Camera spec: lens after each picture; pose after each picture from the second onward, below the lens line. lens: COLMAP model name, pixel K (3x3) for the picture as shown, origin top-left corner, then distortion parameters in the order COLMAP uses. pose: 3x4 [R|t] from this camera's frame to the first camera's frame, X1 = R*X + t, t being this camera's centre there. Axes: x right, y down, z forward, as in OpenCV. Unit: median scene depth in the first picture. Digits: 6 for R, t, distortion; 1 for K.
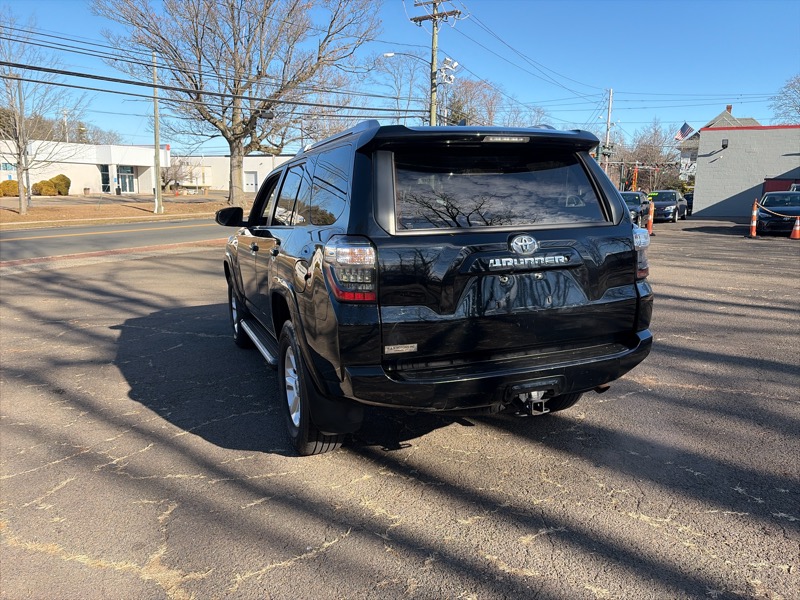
lens RADIAL K [[608.3, 0, 402.8], [0, 608.3, 296.2], [0, 0, 1]] dist [0.035973, -0.013108]
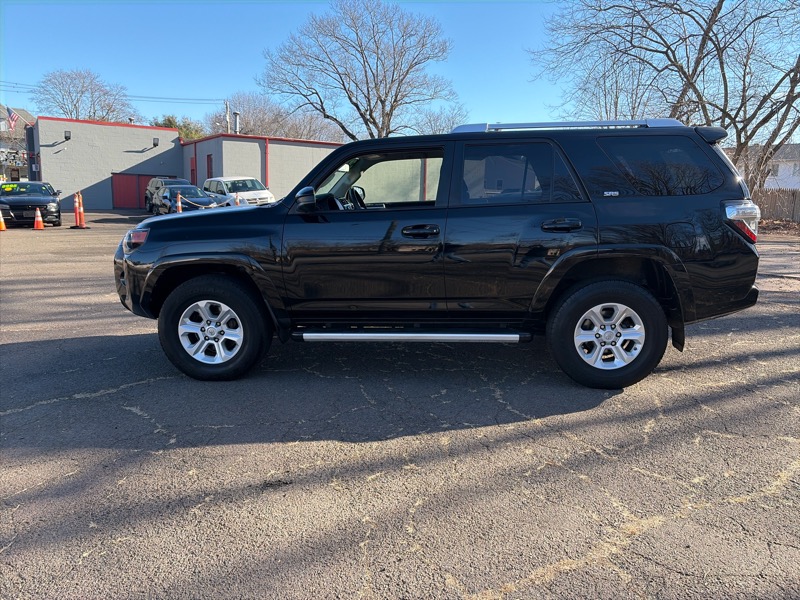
lens RADIAL K [[607.3, 0, 405.0], [0, 607.3, 304.9], [0, 0, 1]] dist [0.021715, 0.001980]
pose [[0.435345, -0.158591, 0.886185, -0.541803], [0.138379, 0.984451, 0.108197, -0.036801], [-0.889565, 0.075527, 0.450522, 0.320196]]
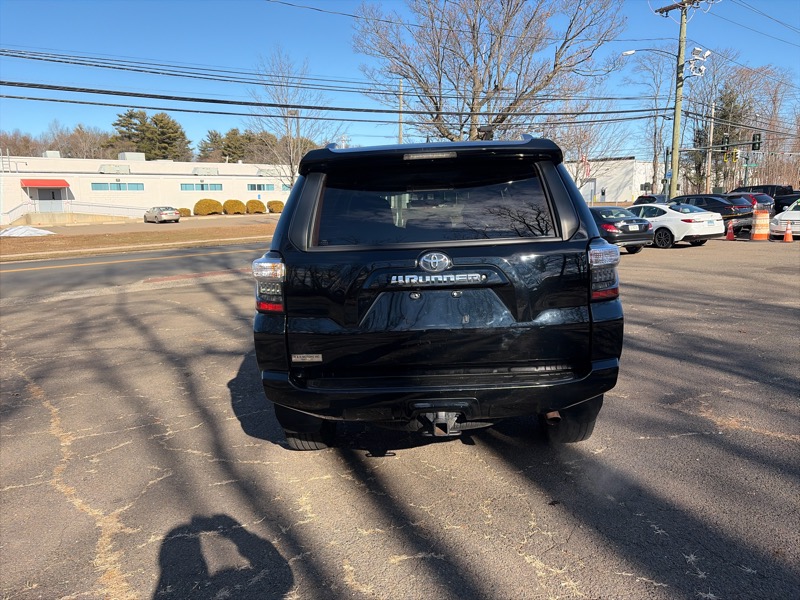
lens RADIAL K [[605.0, 0, 405.6], [0, 605.0, 297.4], [0, 0, 1]] dist [0.031906, -0.004214]
pose [[0.917145, 0.035537, -0.396965, 0.170165], [-0.039906, 0.999200, -0.002750, -0.007074], [0.396550, 0.018363, 0.917830, 0.026624]]
